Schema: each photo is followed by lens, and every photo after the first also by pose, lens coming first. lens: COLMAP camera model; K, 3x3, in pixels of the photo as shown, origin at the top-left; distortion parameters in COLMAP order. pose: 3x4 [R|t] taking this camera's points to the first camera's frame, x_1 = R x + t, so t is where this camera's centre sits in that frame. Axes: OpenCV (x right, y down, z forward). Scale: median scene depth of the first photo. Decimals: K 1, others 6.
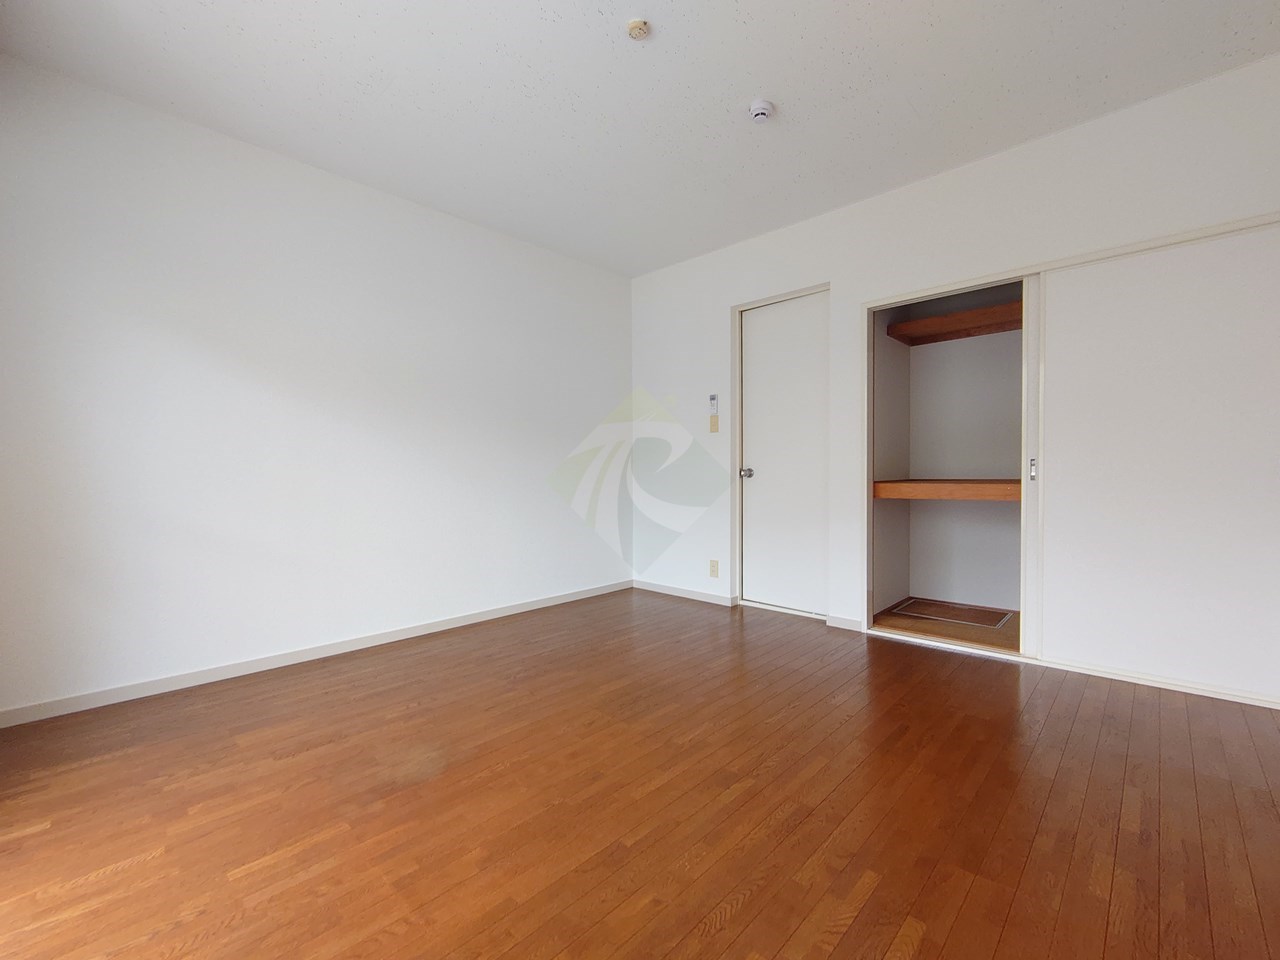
lens RADIAL K [[552.1, 0, 643.9], [0, 552.1, 477.5], [0, 0, 1]] dist [-0.000134, -0.000440]
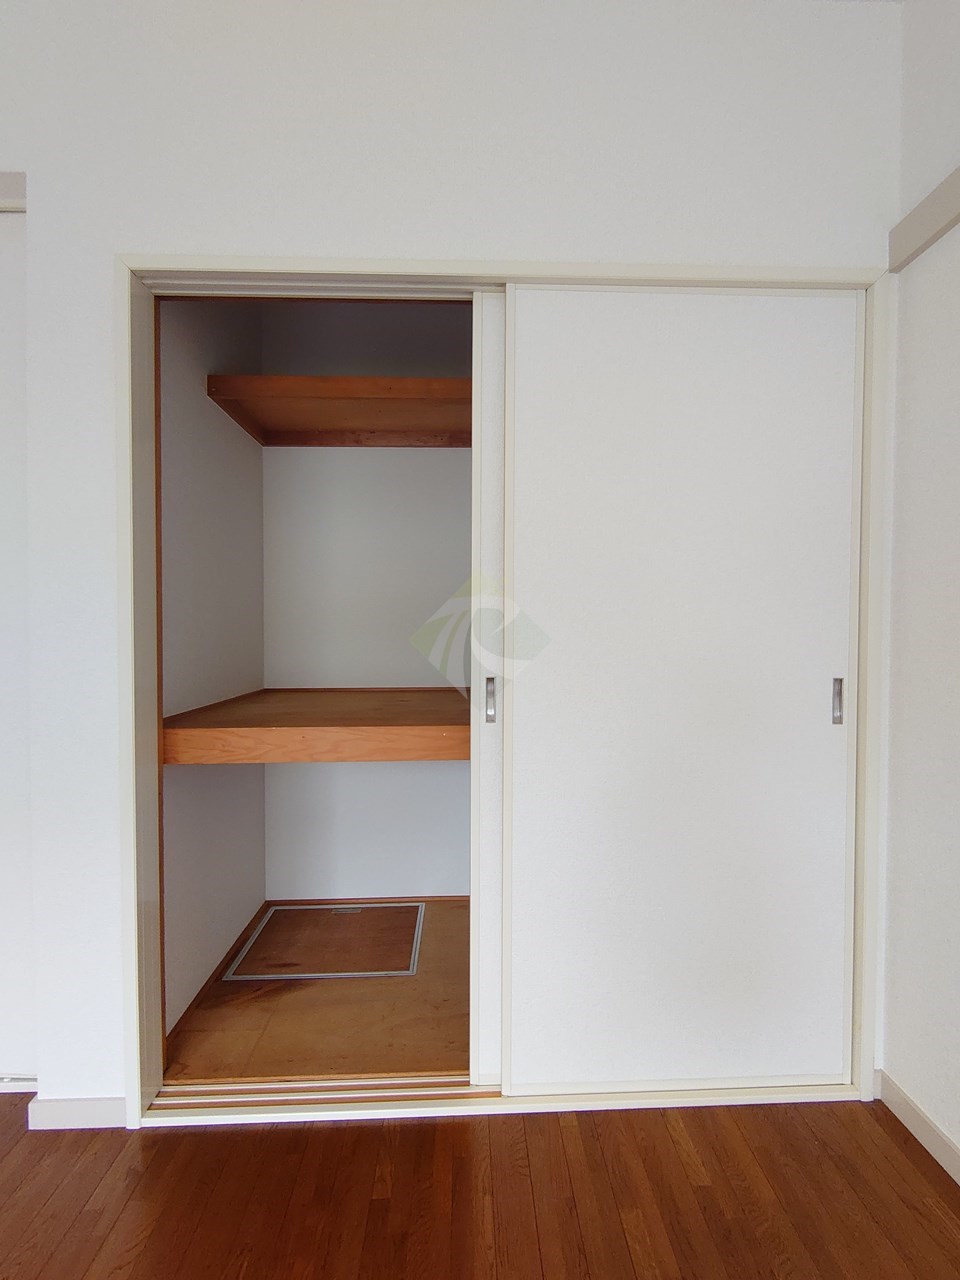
lens RADIAL K [[552.1, 0, 484.7], [0, 552.1, 643.1], [0, 0, 1]] dist [-0.000134, -0.000440]
pose [[0.705816, -0.012539, 0.708285, 0.298170], [0.003852, 0.999896, 0.013862, -0.059141], [-0.708385, -0.007055, 0.705791, 0.549088]]
